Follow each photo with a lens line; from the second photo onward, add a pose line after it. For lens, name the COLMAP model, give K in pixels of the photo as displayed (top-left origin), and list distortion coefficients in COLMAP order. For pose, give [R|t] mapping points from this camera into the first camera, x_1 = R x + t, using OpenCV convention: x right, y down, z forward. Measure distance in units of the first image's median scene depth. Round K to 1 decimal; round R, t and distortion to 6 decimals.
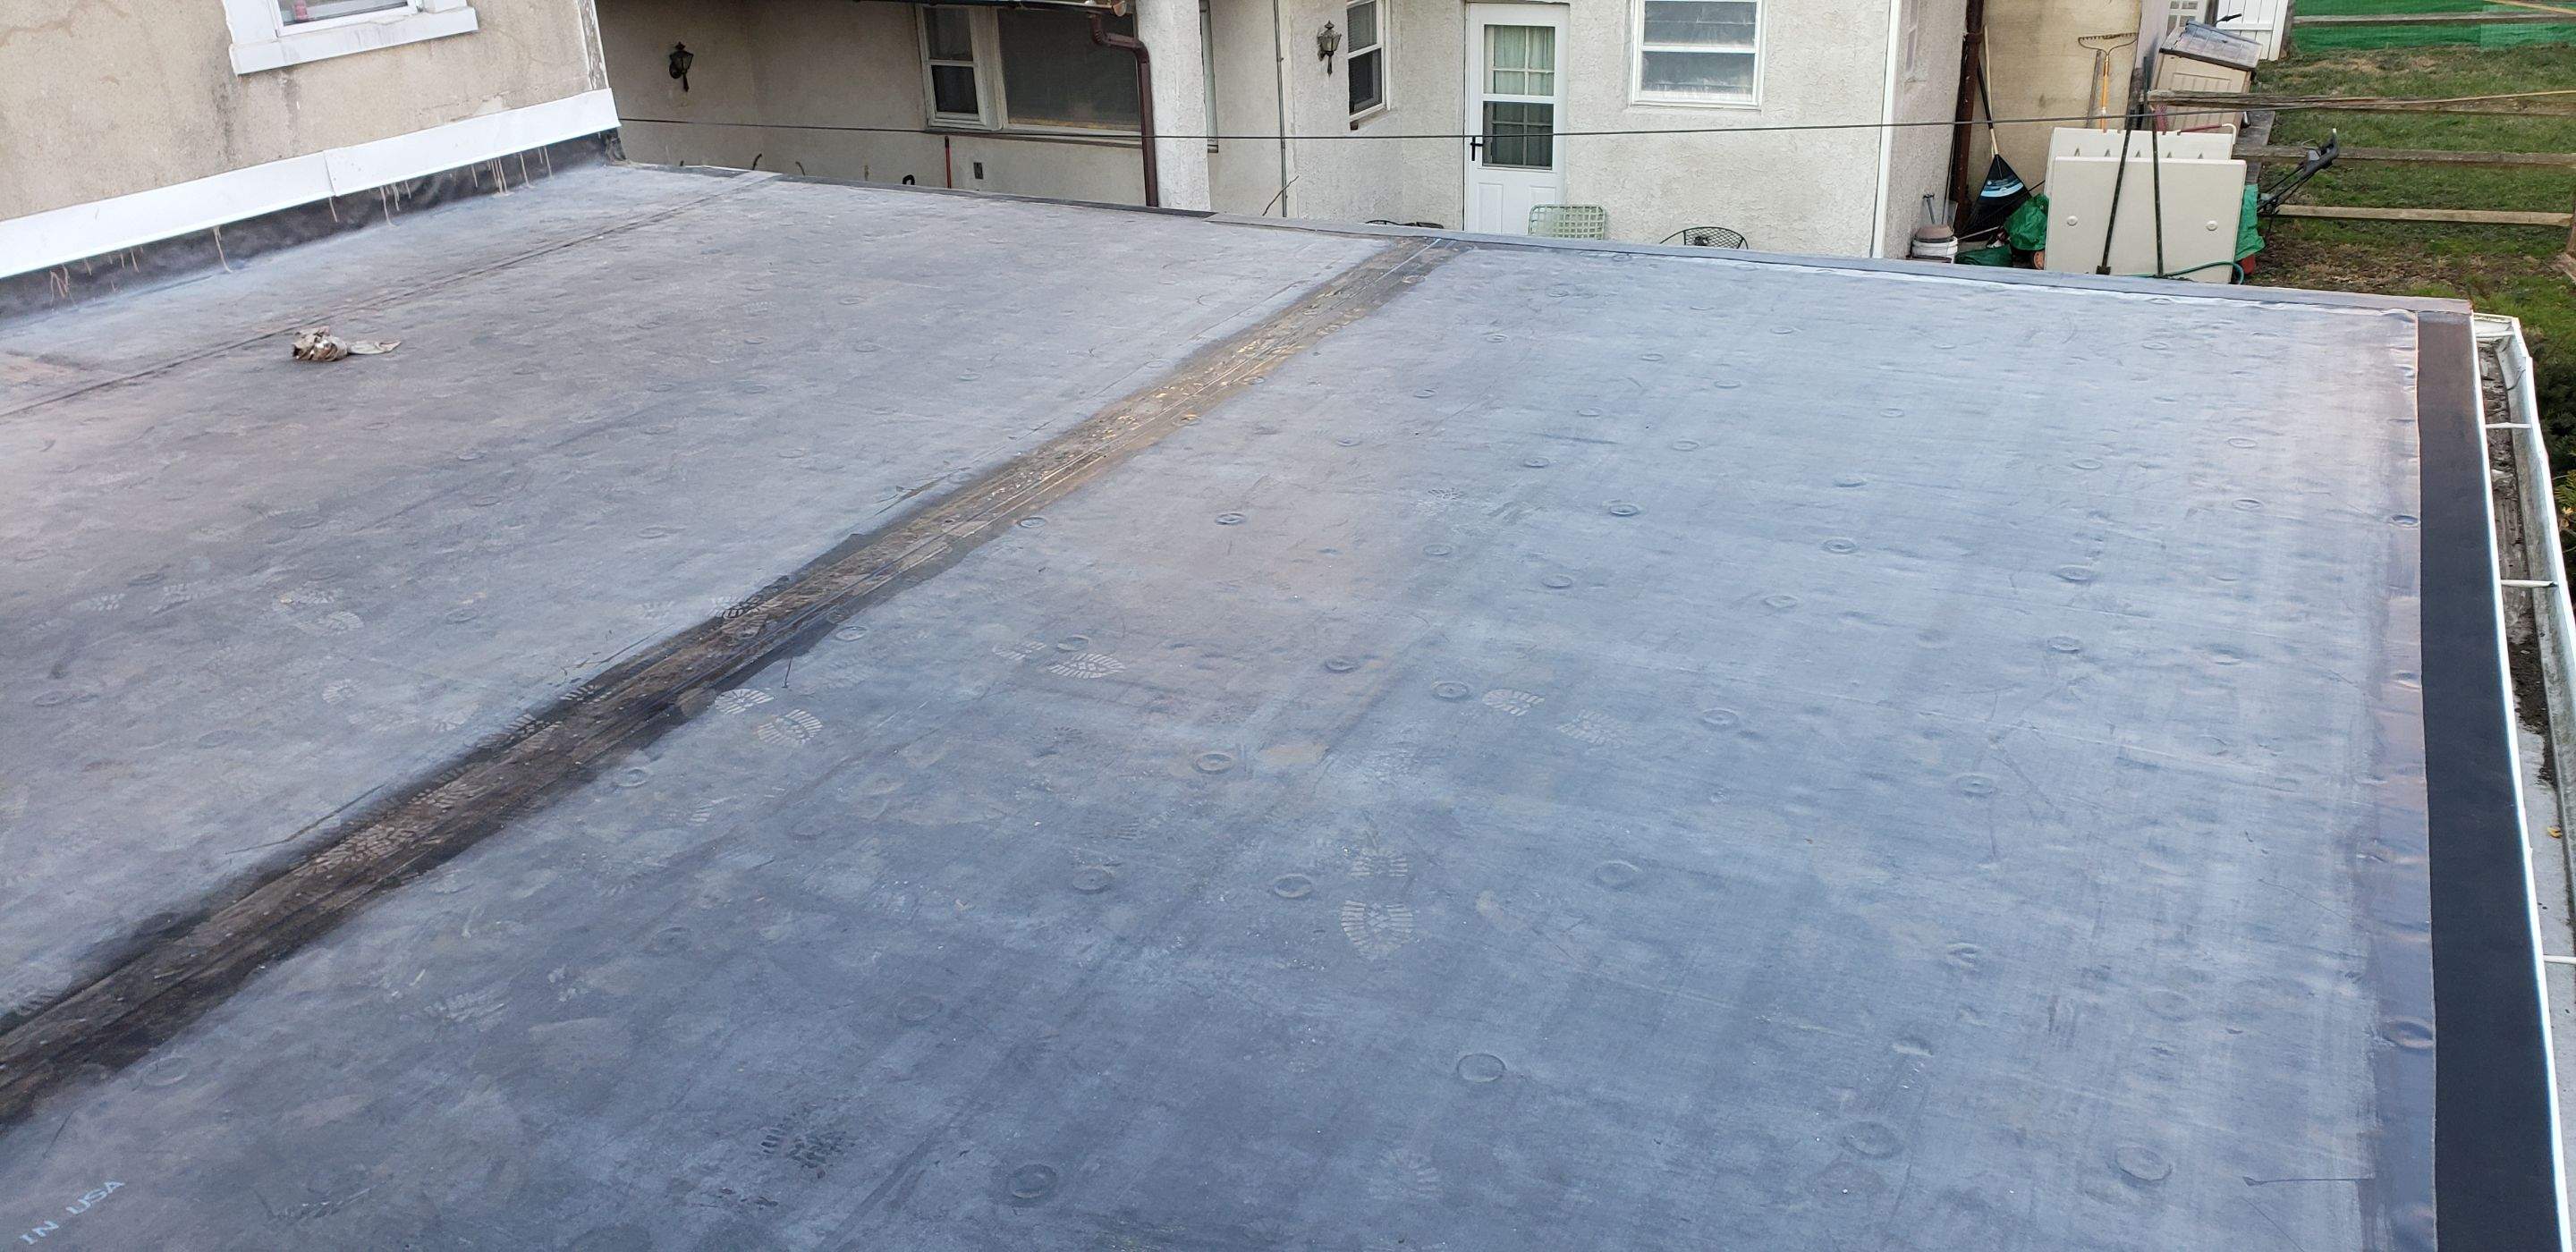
lens RADIAL K [[2012.4, 0, 1290.4], [0, 2012.4, 618.7], [0, 0, 1]] dist [-0.013054, 0.048012]
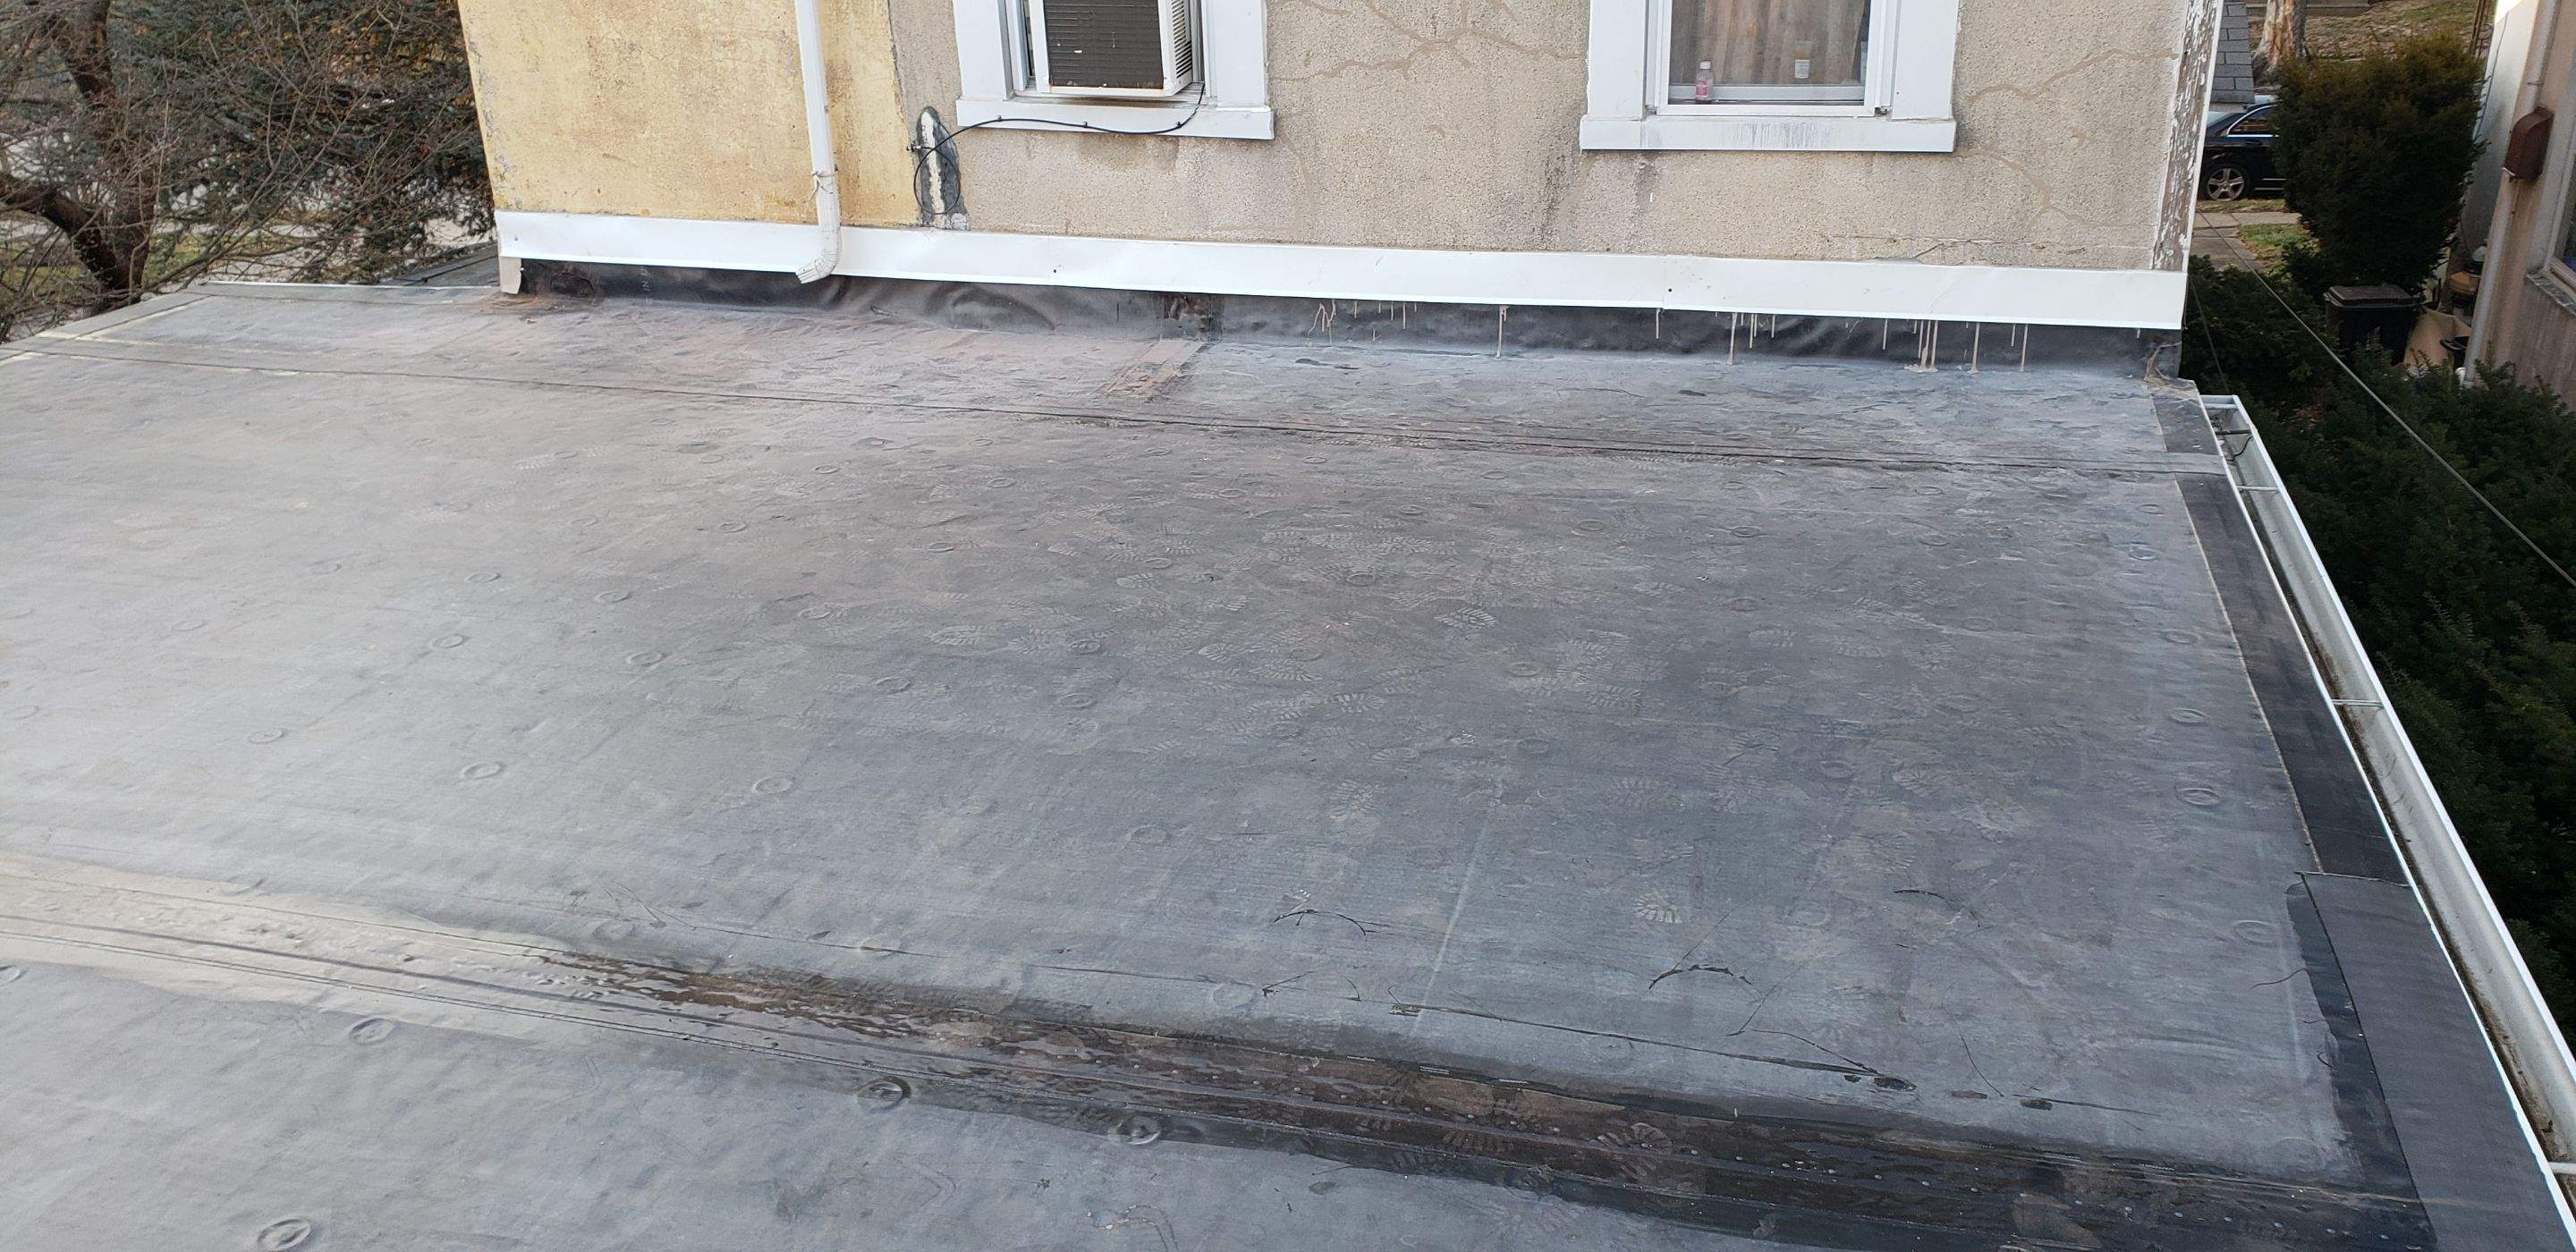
lens RADIAL K [[1970.3, 0, 1331.7], [0, 1970.3, 623.3], [0, 0, 1]] dist [0.153842, -0.409705]
pose [[0.206457, 0.407161, -0.889716, 0.329171], [-0.384359, 0.869960, 0.308930, -0.348245], [0.899802, 0.278189, 0.336105, 0.742903]]
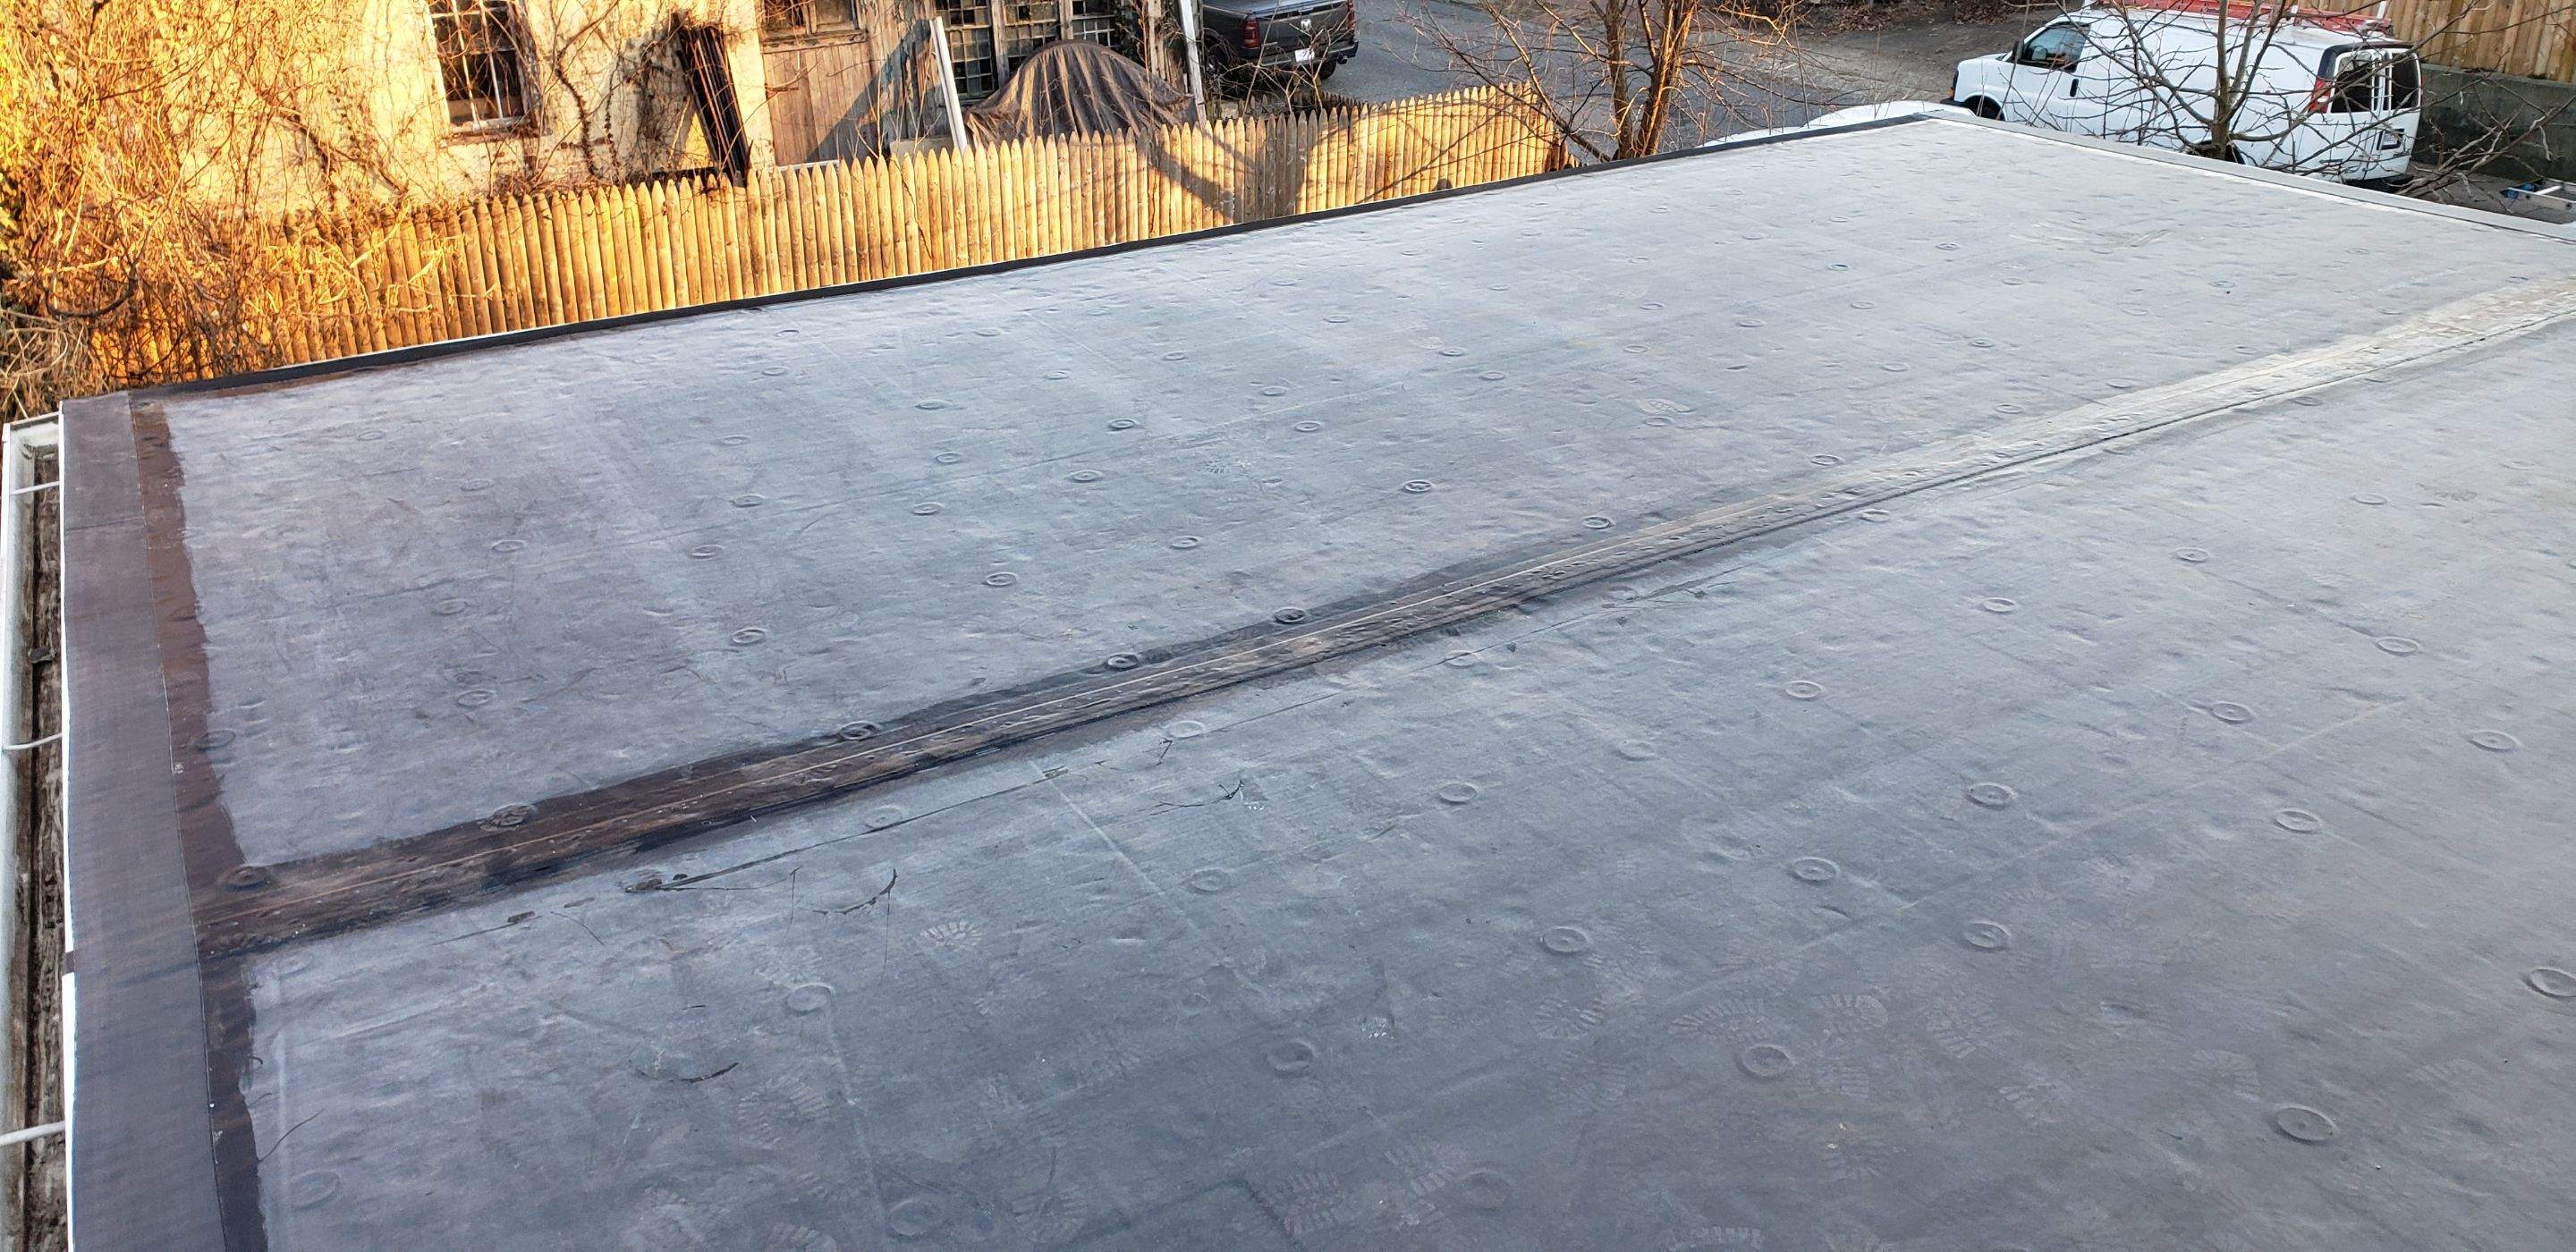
lens RADIAL K [[2009.7, 0, 1261.2], [0, 2009.7, 632.2], [0, 0, 1]] dist [-0.011051, -0.006838]
pose [[-0.825036, -0.187105, 0.533205, -0.375215], [0.278744, 0.686047, 0.672043, -0.508623], [-0.491547, 0.703087, -0.513859, 1.165815]]
